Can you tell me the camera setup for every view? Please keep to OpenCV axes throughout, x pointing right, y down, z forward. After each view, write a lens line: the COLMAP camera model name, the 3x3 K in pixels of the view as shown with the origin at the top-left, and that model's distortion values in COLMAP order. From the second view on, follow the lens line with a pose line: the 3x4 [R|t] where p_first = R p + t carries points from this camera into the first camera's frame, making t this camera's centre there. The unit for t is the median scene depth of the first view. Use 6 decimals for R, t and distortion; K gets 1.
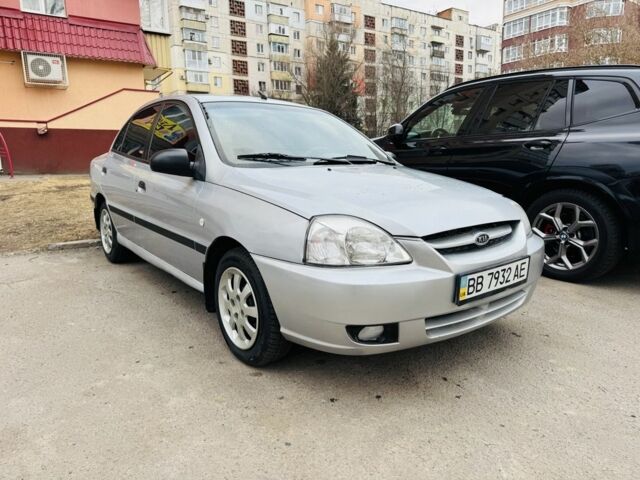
lens RADIAL K [[437.3, 0, 314.3], [0, 437.3, 241.6], [0, 0, 1]] dist [0.009714, -0.010426]
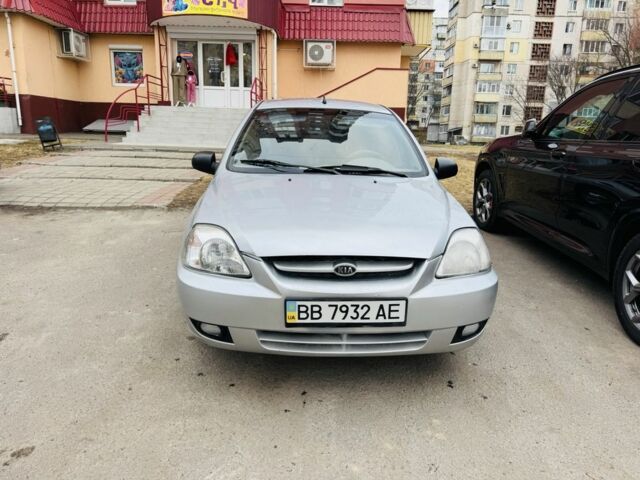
lens RADIAL K [[433.0, 0, 318.4], [0, 433.0, 230.0], [0, 0, 1]] dist [0.028350, -0.025067]
pose [[0.832357, 0.158217, -0.531177, 0.807015], [-0.137744, 0.987372, 0.078254, -0.157395], [0.536850, 0.008031, 0.843639, 0.133583]]
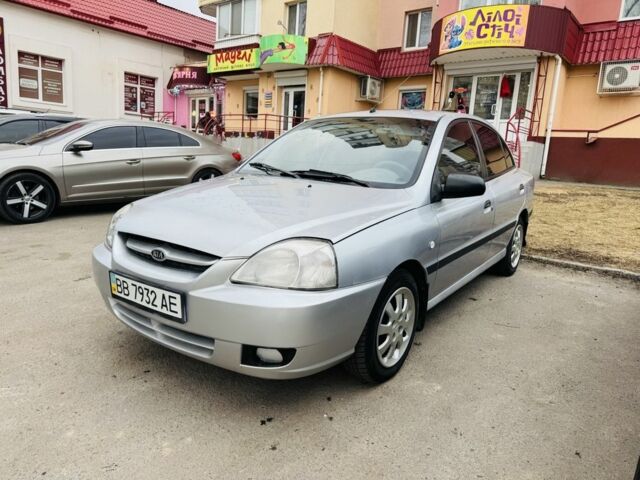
lens RADIAL K [[433.6, 0, 315.5], [0, 433.6, 239.6], [0, 0, 1]] dist [0.004335, -0.007534]
pose [[0.317789, 0.211438, -0.924286, 1.345992], [-0.230058, 0.962884, 0.141169, -0.250243], [0.919828, 0.167777, 0.354637, 0.934846]]
